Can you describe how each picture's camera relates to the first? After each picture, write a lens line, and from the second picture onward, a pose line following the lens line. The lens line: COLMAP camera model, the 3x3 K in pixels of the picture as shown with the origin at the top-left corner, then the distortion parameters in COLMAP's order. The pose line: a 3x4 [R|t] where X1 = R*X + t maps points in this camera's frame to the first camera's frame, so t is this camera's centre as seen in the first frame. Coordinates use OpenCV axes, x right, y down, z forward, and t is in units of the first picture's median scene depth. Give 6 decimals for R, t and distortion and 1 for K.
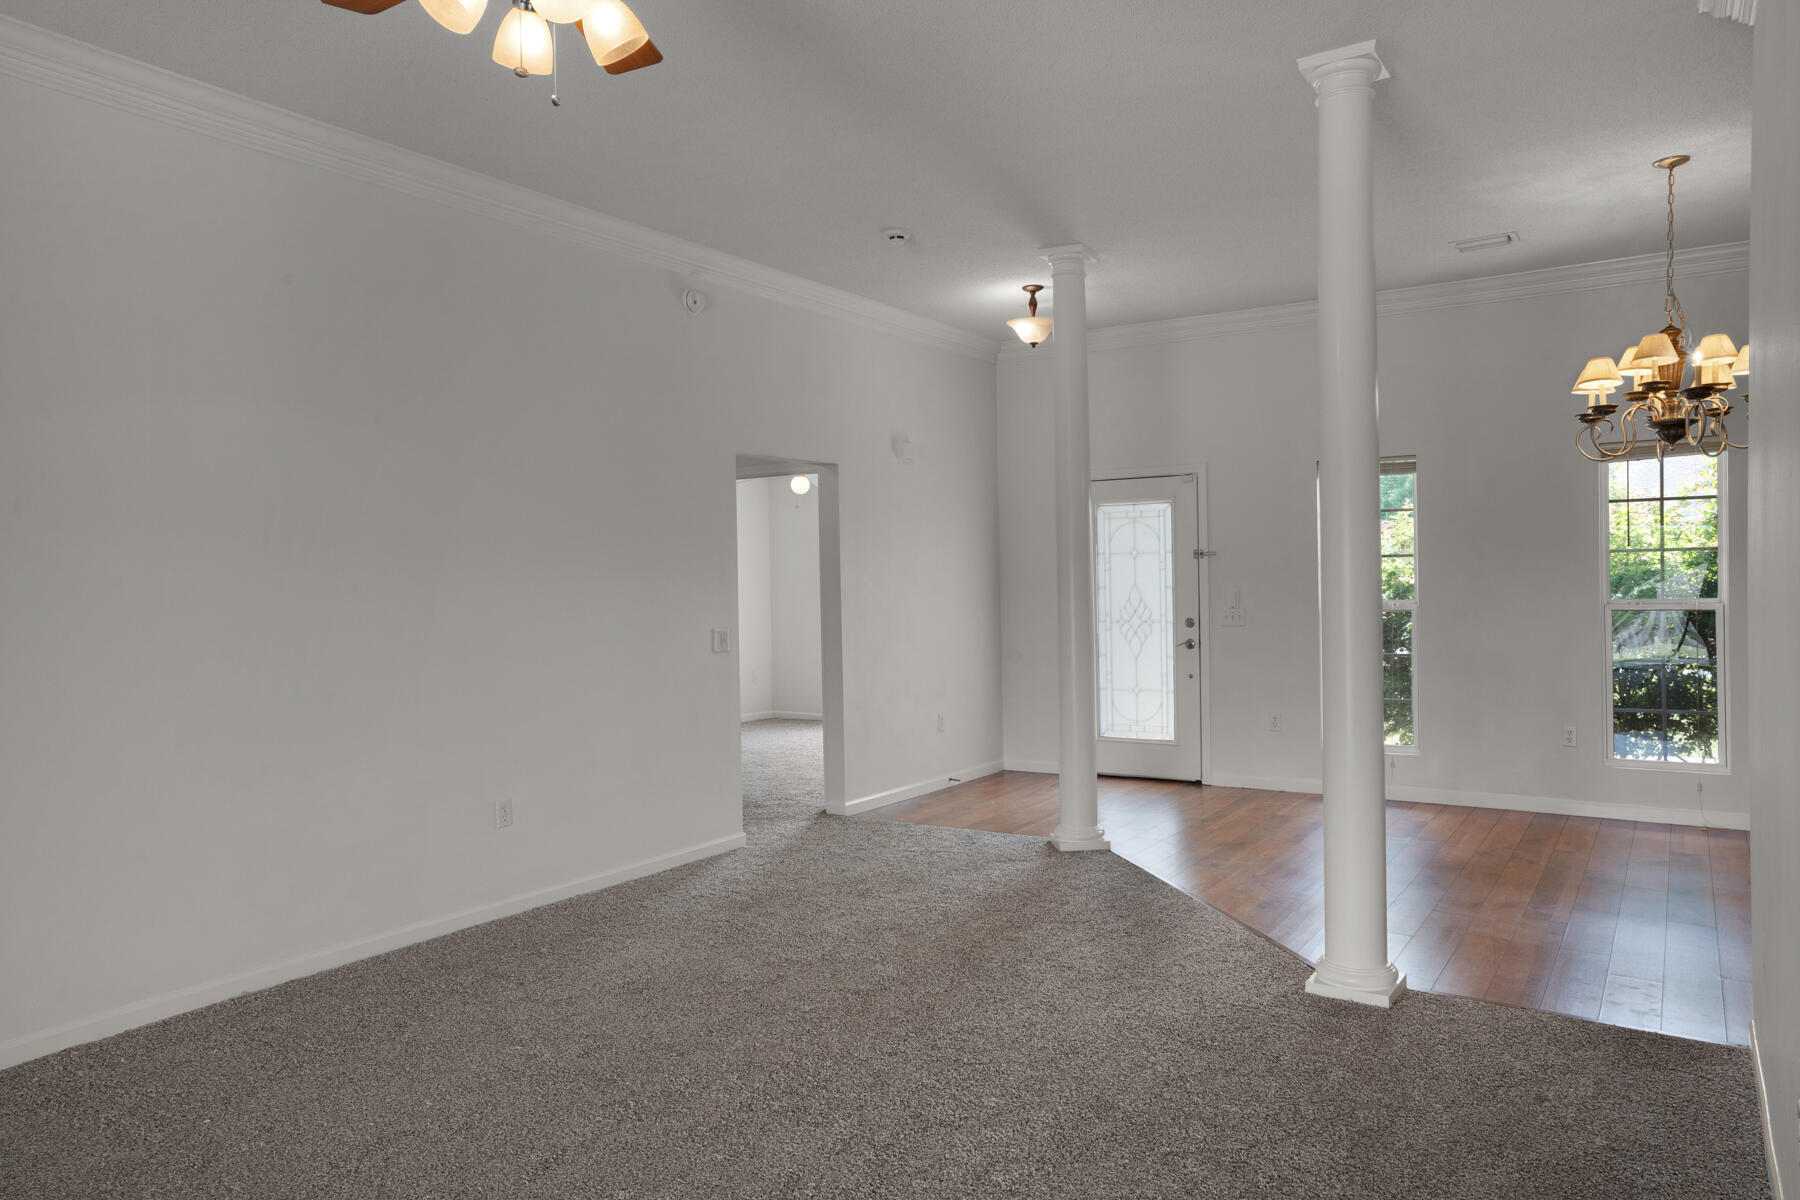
lens RADIAL K [[1217.4, 0, 891.2], [0, 1217.4, 589.7], [0, 0, 1]] dist [0.006453, 0.001150]
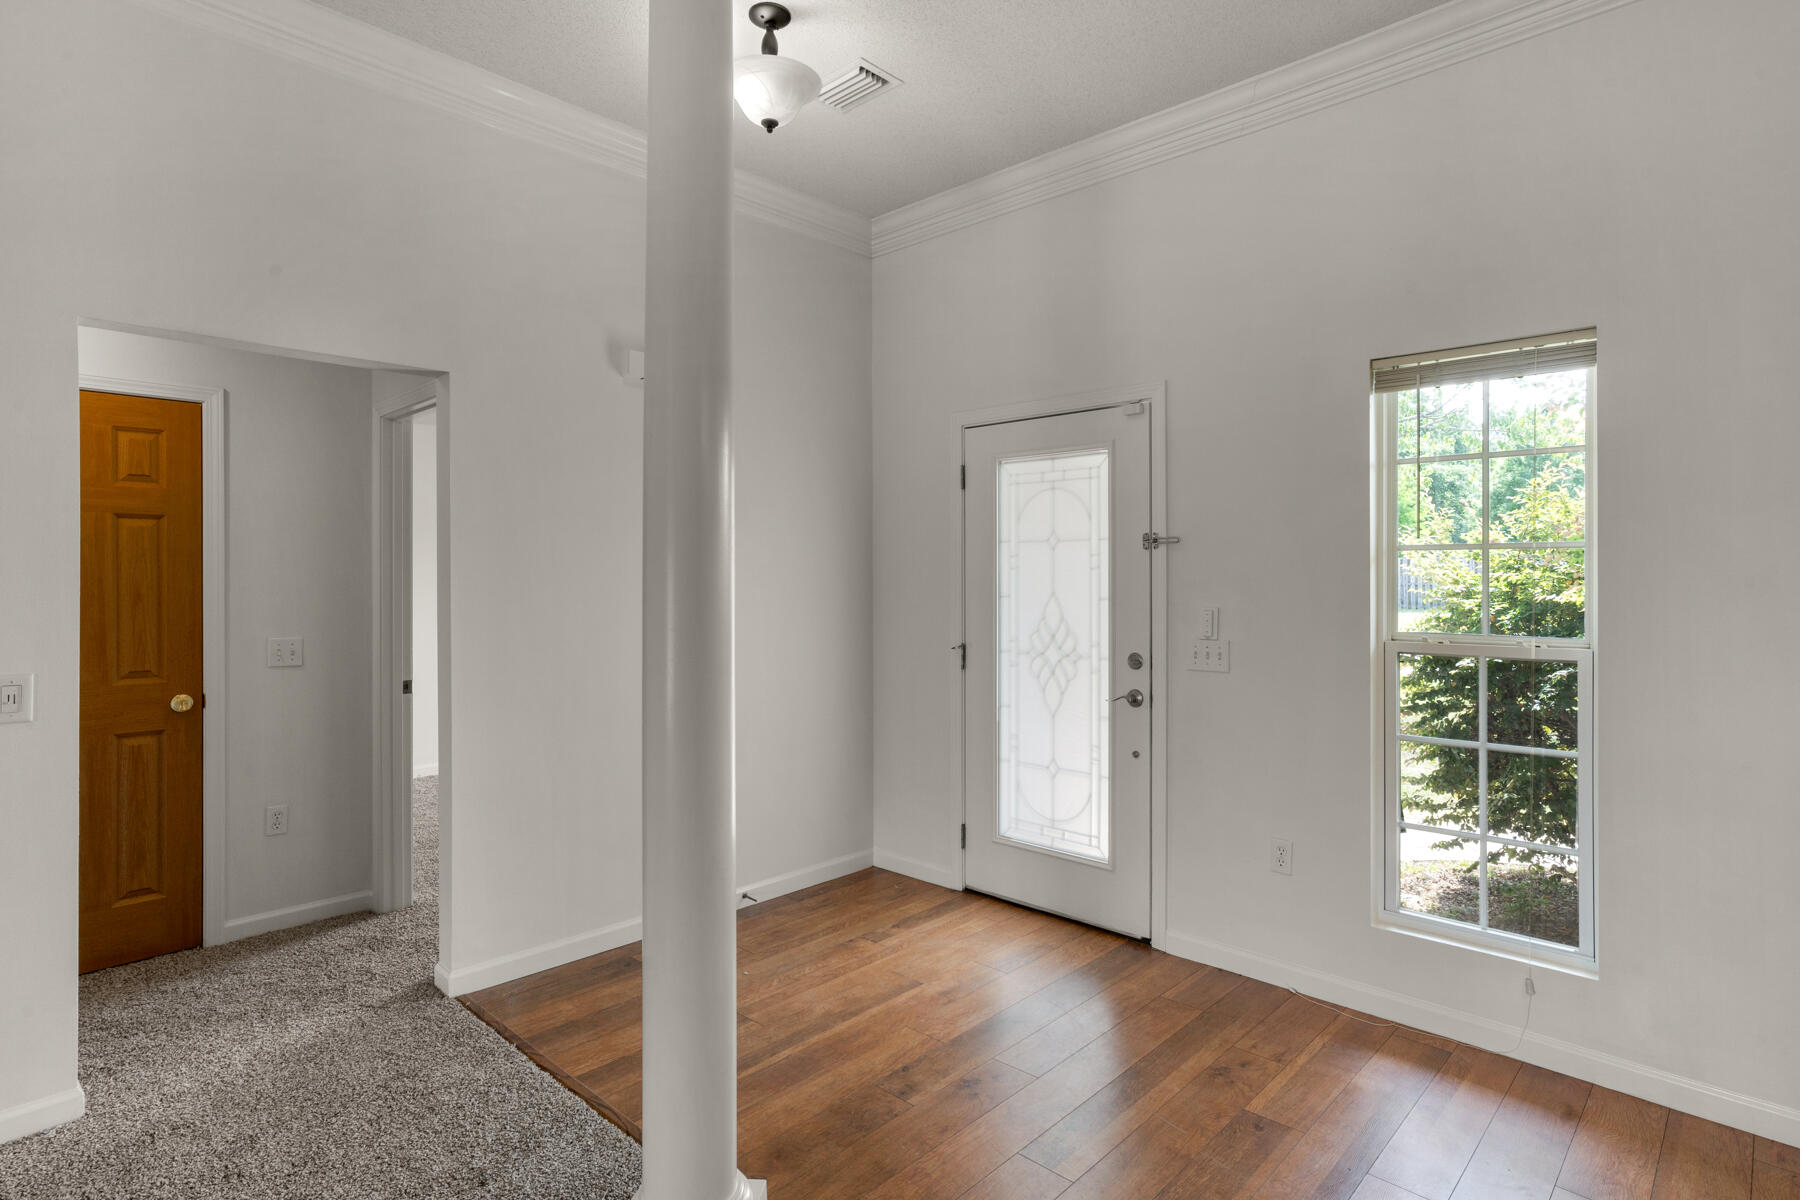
lens RADIAL K [[935.8, 0, 890.8], [0, 935.8, 572.5], [0, 0, 1]] dist [0.005351, 0.001679]
pose [[0.983033, 0.013614, -0.182923, 0.212146], [-0.015821, 0.999818, -0.010614, -0.008127], [0.182745, 0.013328, 0.983070, 0.544904]]
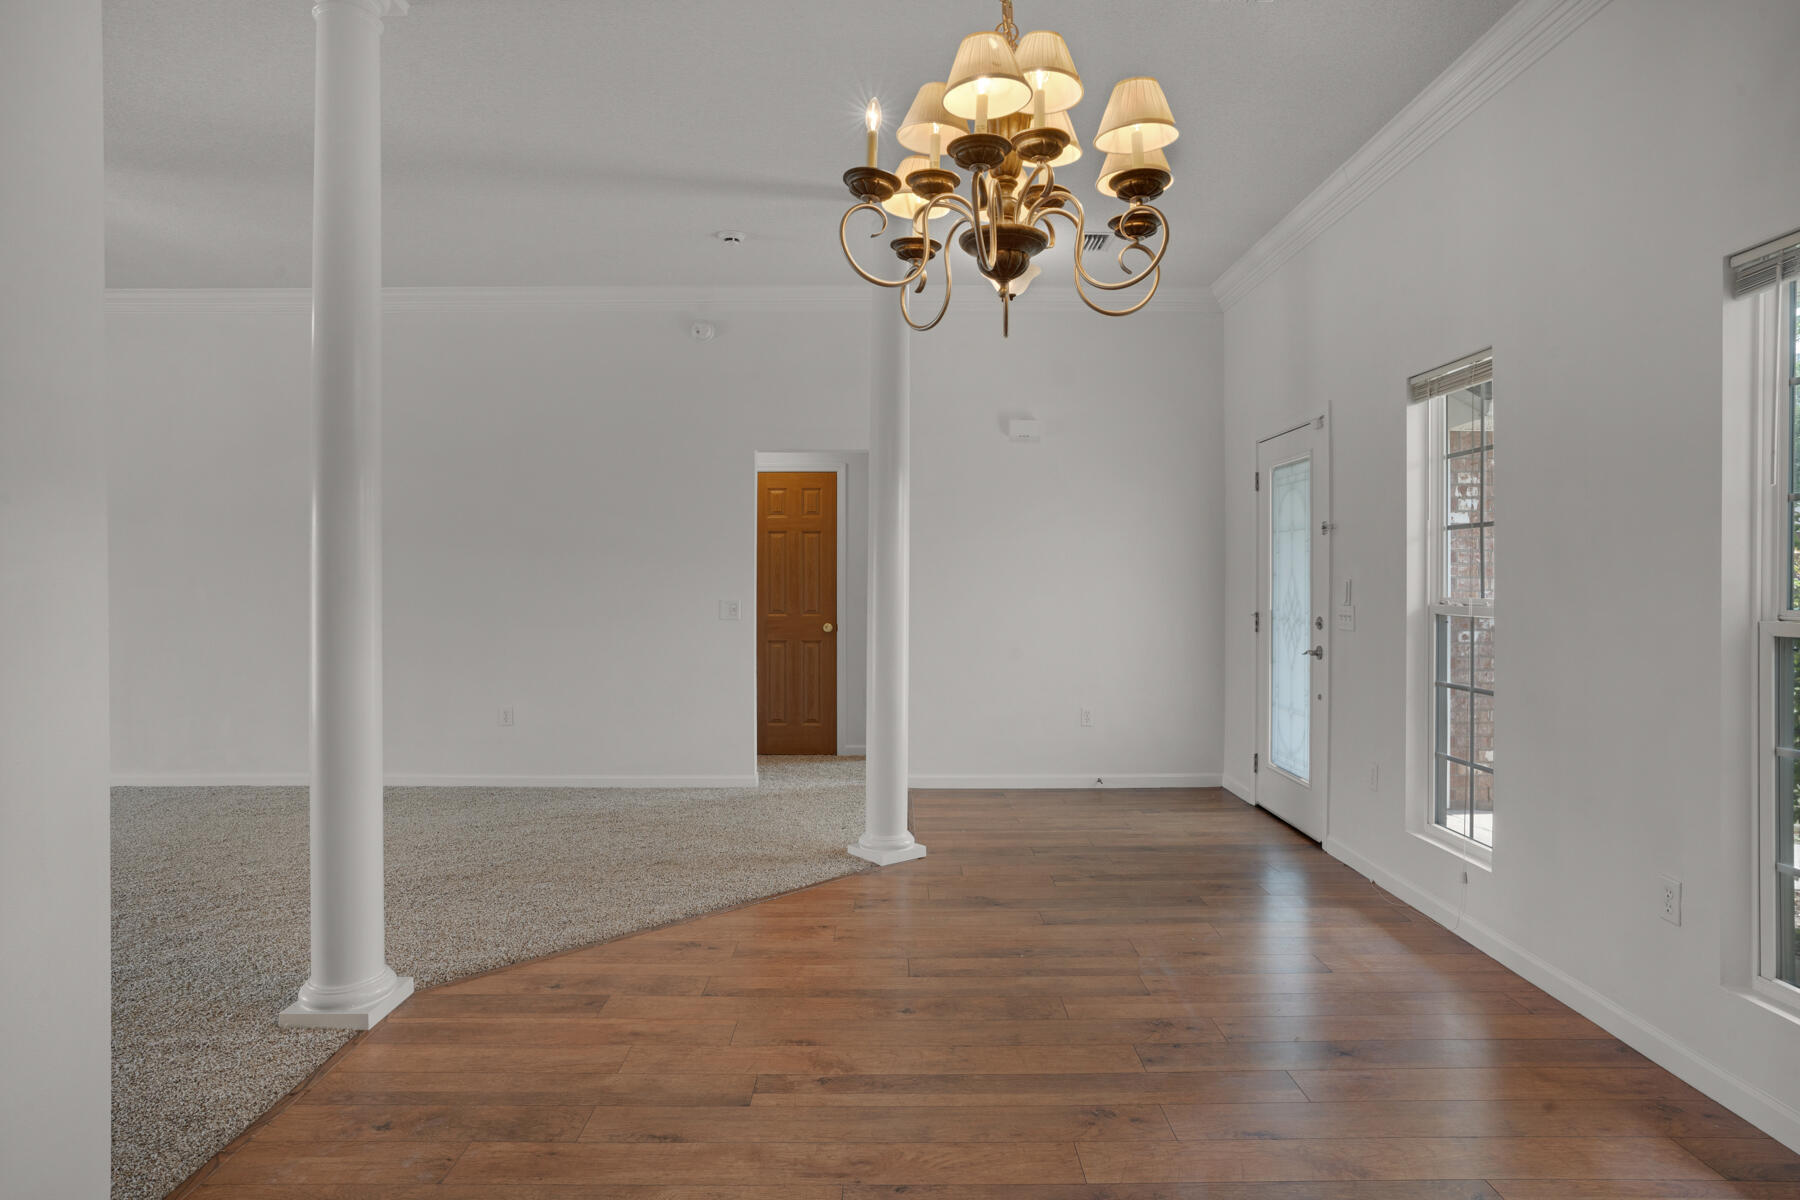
lens RADIAL K [[1004.4, 0, 896.9], [0, 1004.4, 589.7], [0, 0, 1]] dist [-0.040096, 0.023244]
pose [[0.555529, 0.026108, -0.831087, 0.597853], [-0.017266, 0.999654, 0.019862, -0.000276], [0.831318, 0.003316, 0.555787, 0.461912]]
